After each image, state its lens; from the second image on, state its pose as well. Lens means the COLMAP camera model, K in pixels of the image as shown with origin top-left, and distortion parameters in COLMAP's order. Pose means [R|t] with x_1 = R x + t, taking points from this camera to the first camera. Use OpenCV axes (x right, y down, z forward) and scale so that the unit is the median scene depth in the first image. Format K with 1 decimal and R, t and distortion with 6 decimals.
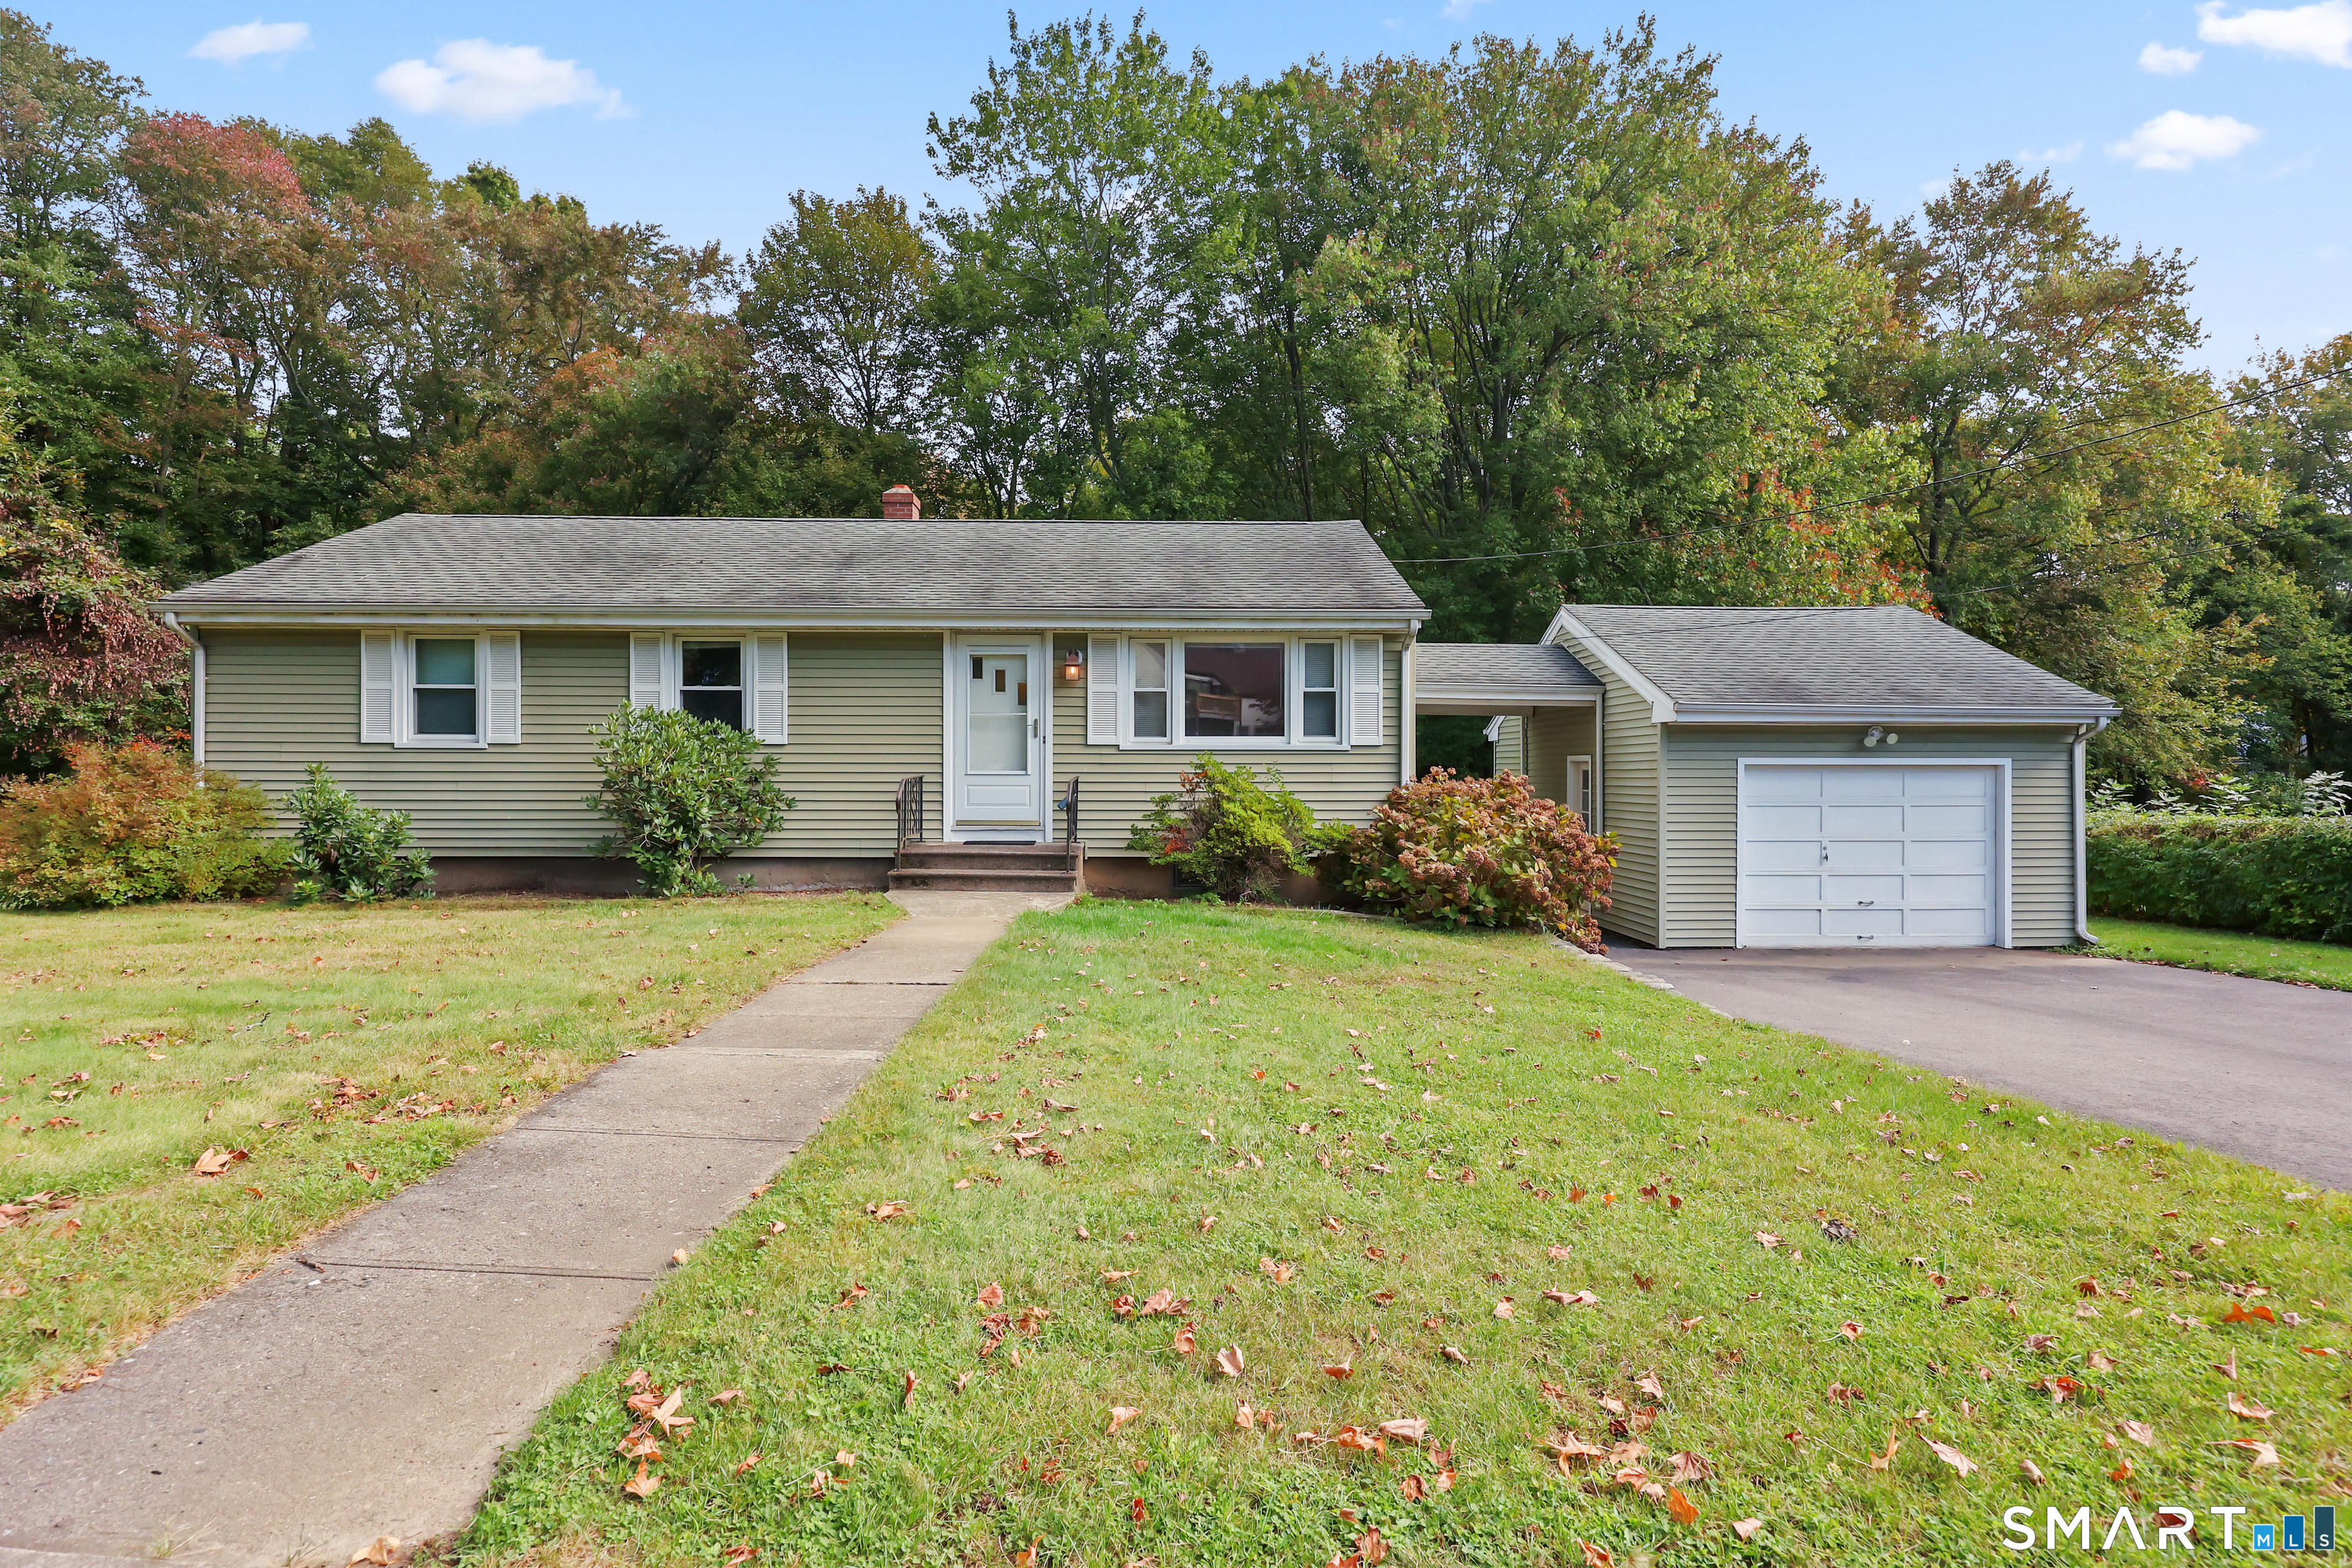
lens RADIAL K [[1198.8, 0, 1175.2], [0, 1198.8, 778.3], [0, 0, 1]] dist [-0.002400, -0.000269]
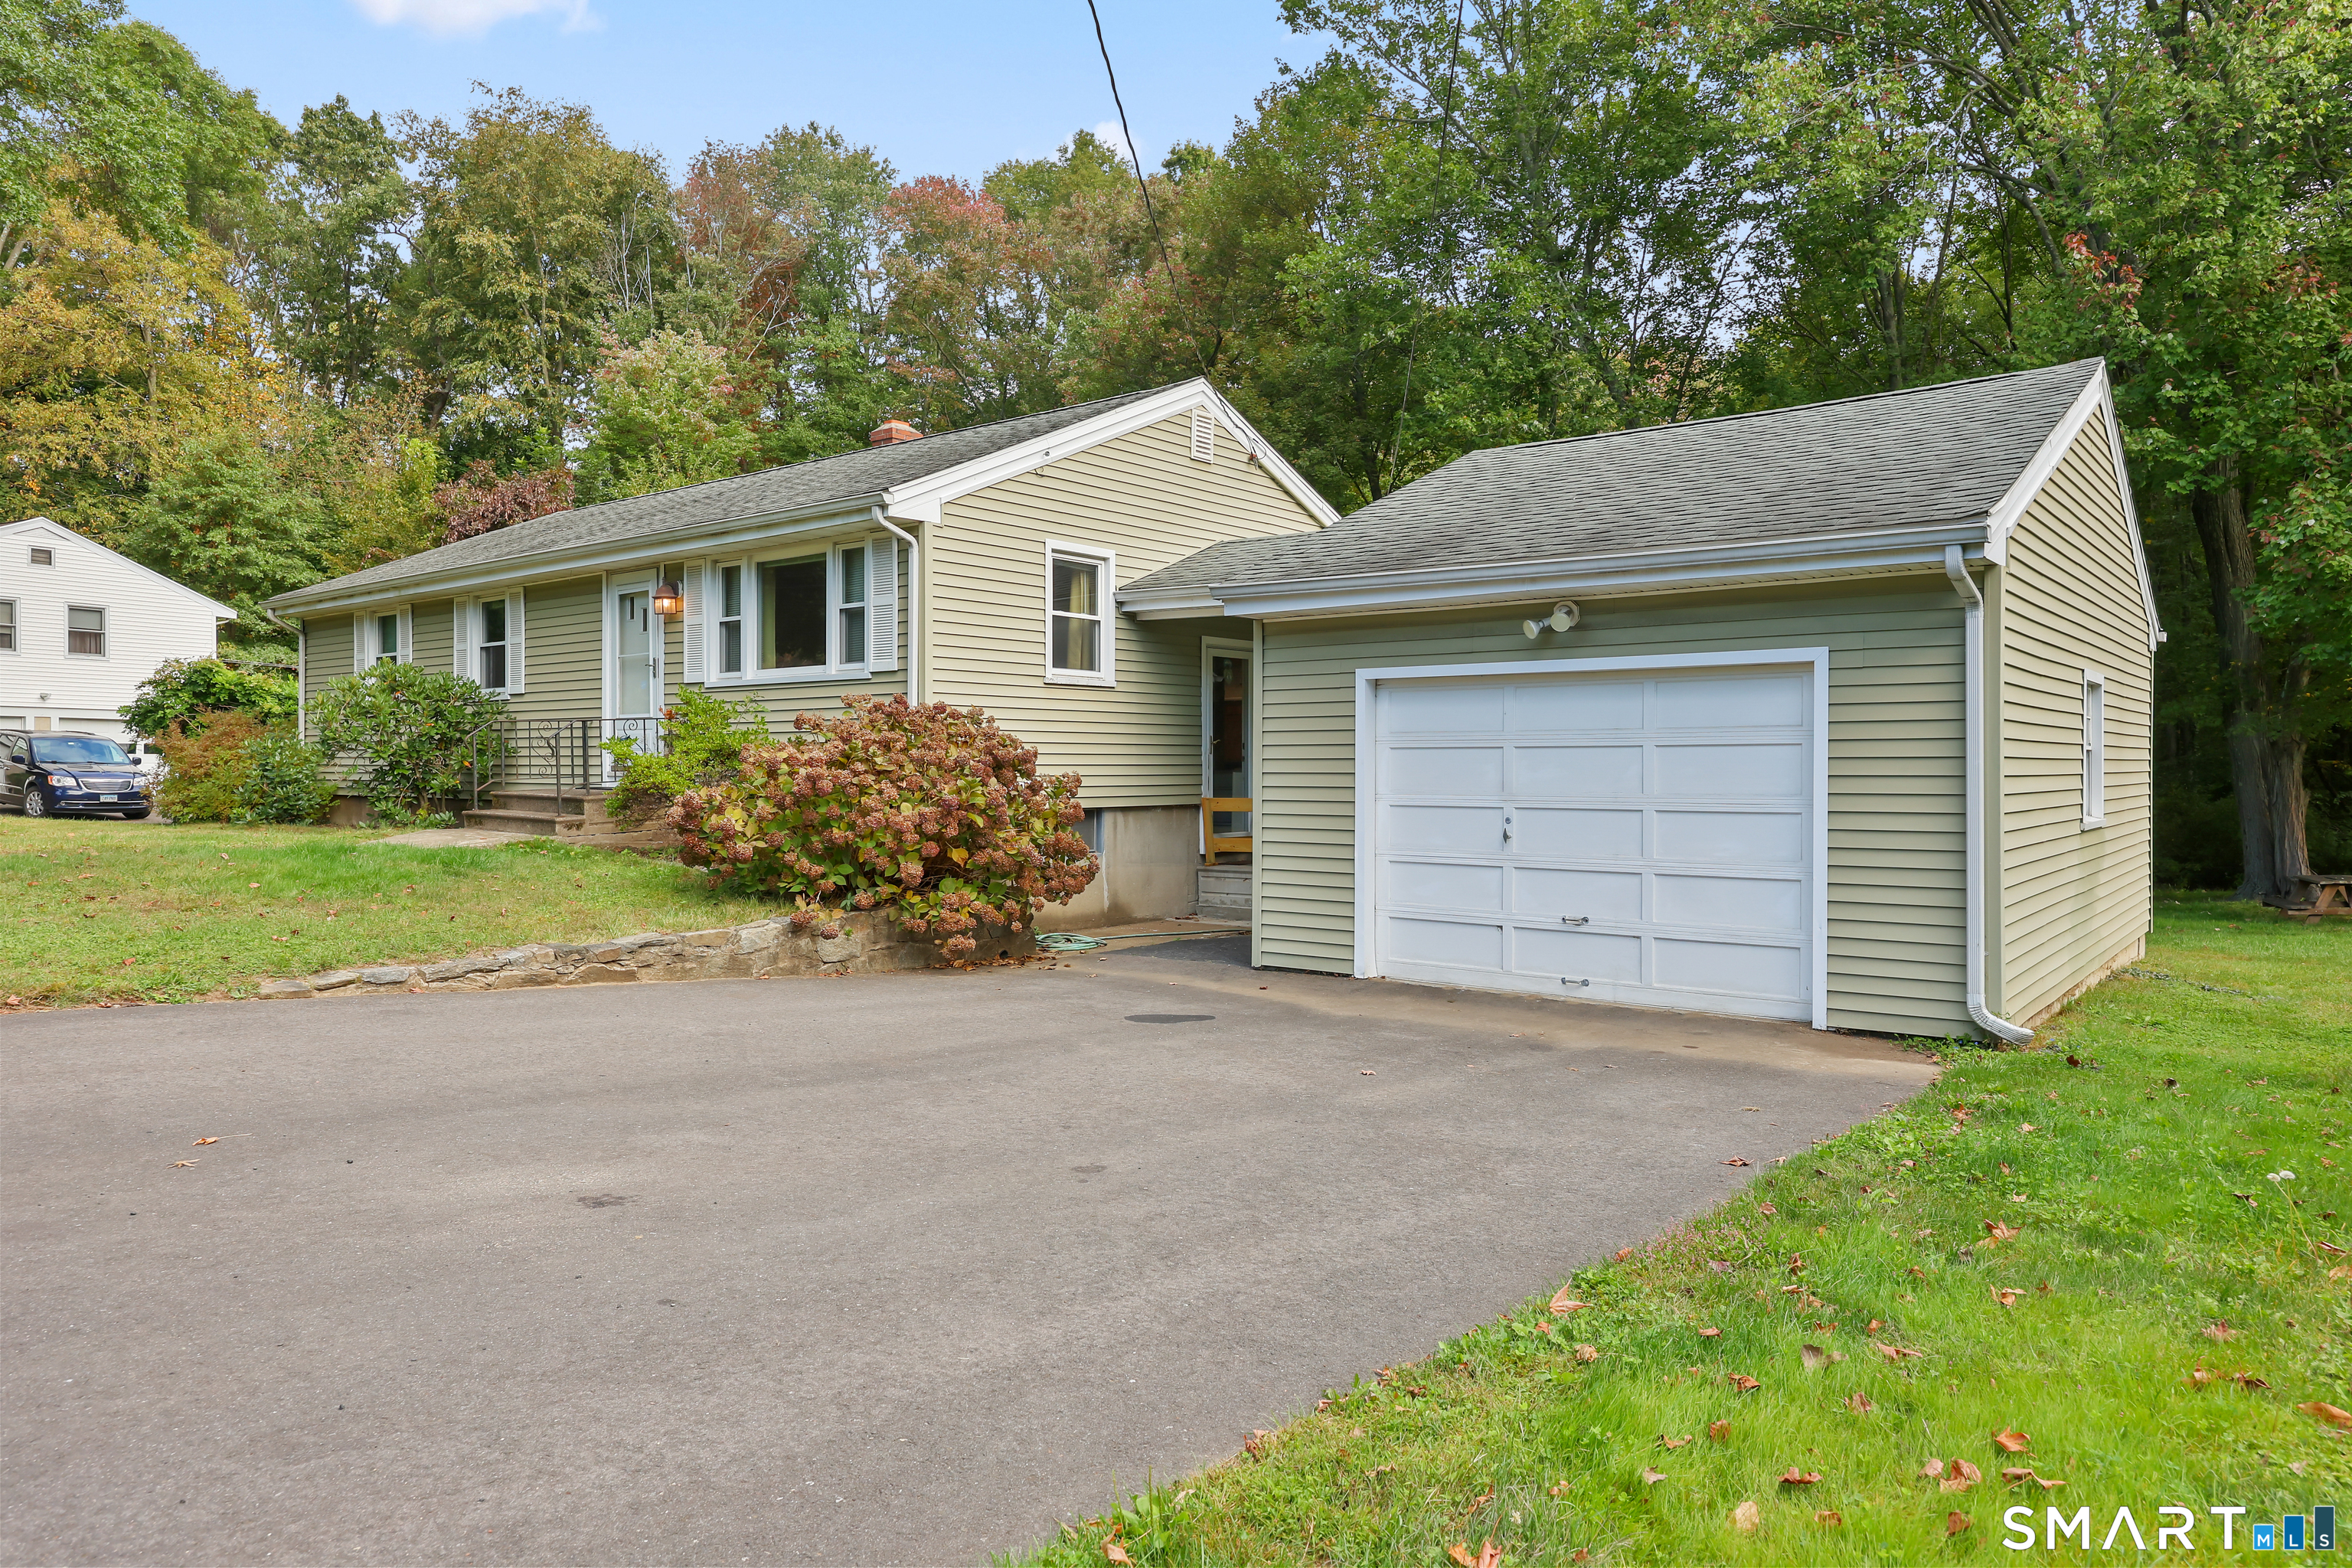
lens RADIAL K [[1477.3, 0, 1172.9], [0, 1477.3, 776.2], [0, 0, 1]] dist [-0.001991, 0.000493]
pose [[0.763378, 0.003759, -0.645941, 0.941145], [-0.007576, 0.999966, -0.003134, 0.043670], [0.645908, 0.007286, 0.763381, 0.380665]]
